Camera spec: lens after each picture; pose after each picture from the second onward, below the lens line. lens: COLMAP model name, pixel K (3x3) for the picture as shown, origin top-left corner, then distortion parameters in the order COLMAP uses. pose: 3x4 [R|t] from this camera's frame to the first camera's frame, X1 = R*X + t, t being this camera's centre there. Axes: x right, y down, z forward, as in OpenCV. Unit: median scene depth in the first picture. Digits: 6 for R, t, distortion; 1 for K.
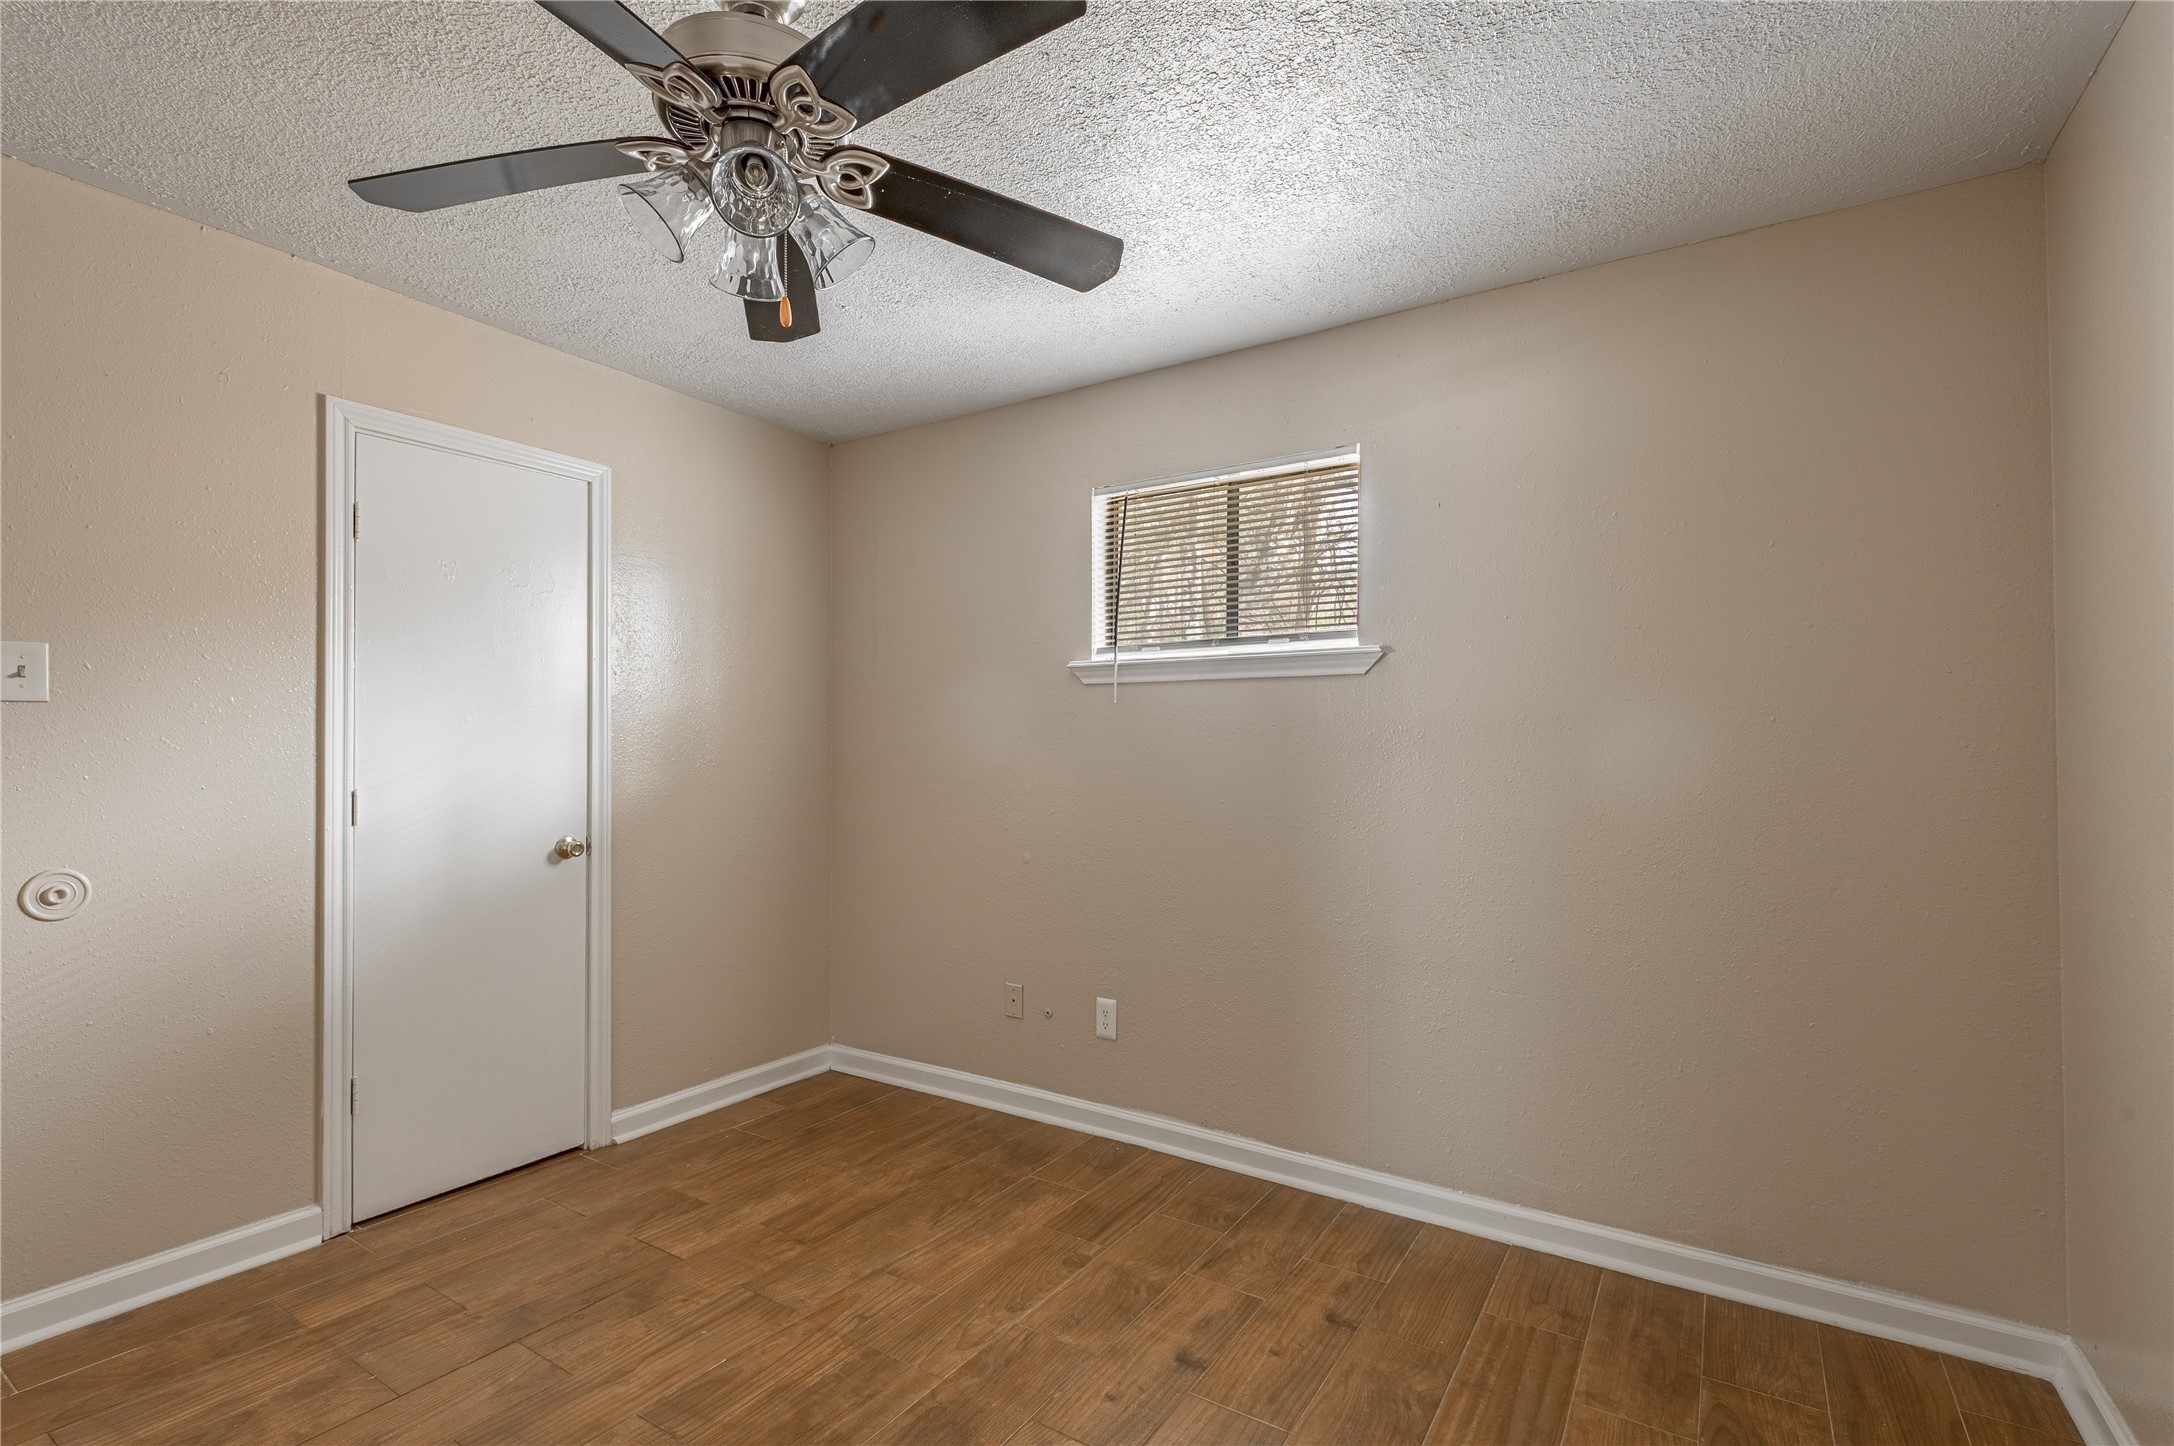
lens RADIAL K [[979.8, 0, 1087.0], [0, 979.8, 723.0], [0, 0, 1]] dist [0.030041, -0.011813]
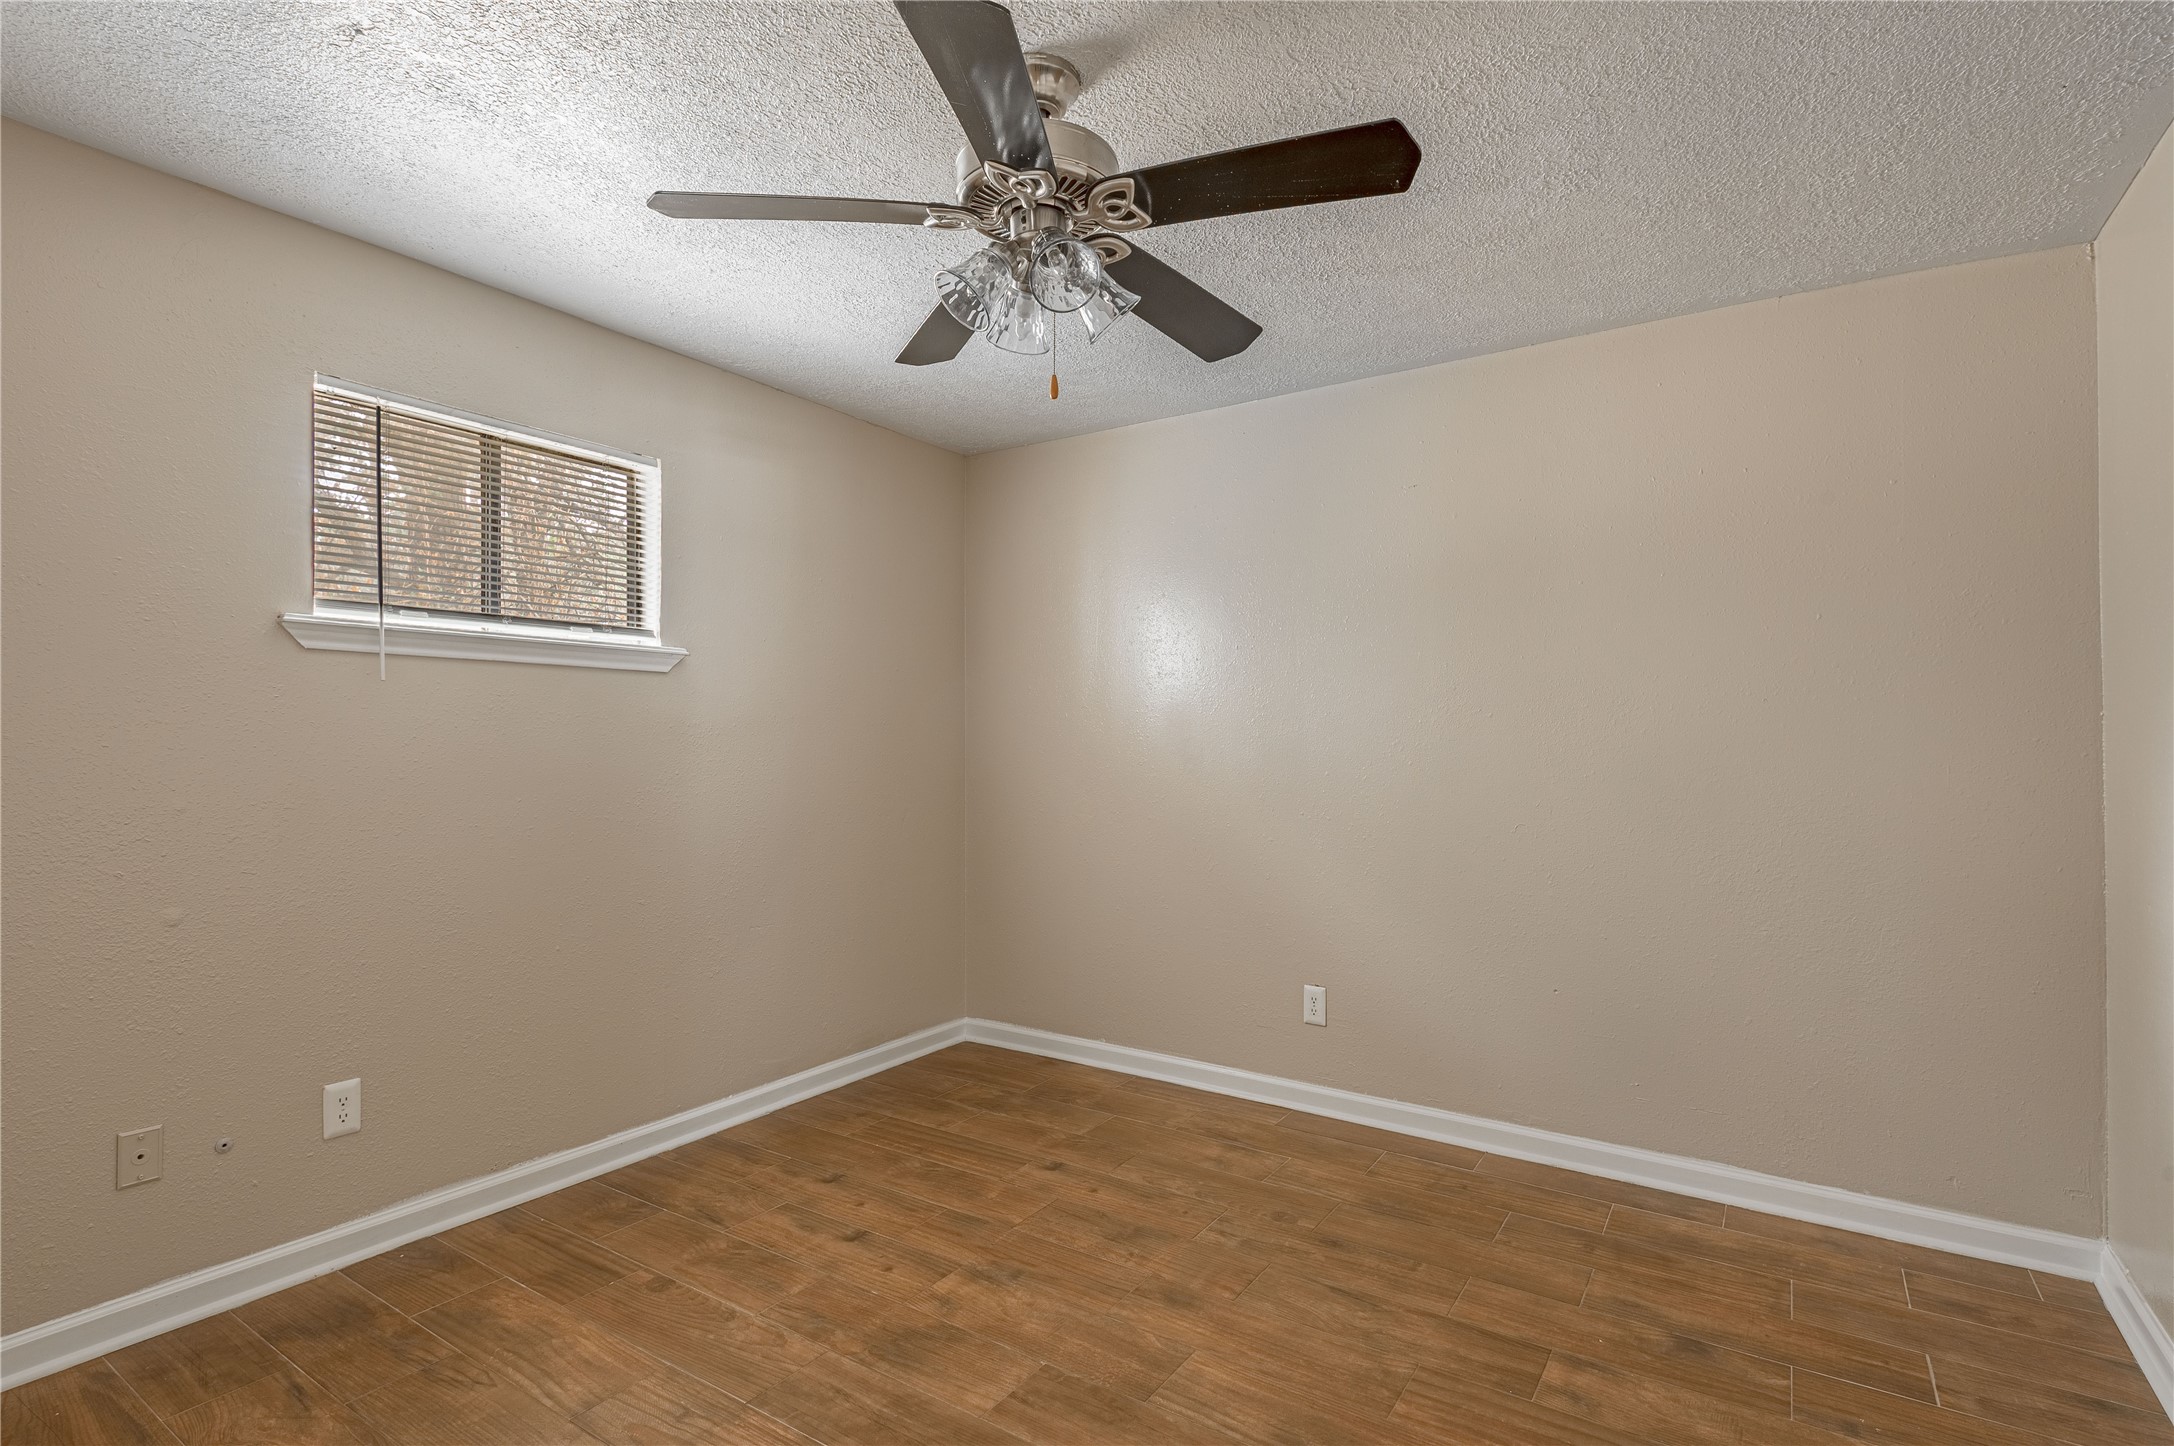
lens RADIAL K [[979.8, 0, 1087.0], [0, 979.8, 723.0], [0, 0, 1]] dist [0.030041, -0.011813]
pose [[0.054179, 0.016454, 0.998396, -0.883796], [-0.025991, 0.999549, -0.015063, 0.012760], [-0.998193, -0.025133, 0.054582, 0.521284]]
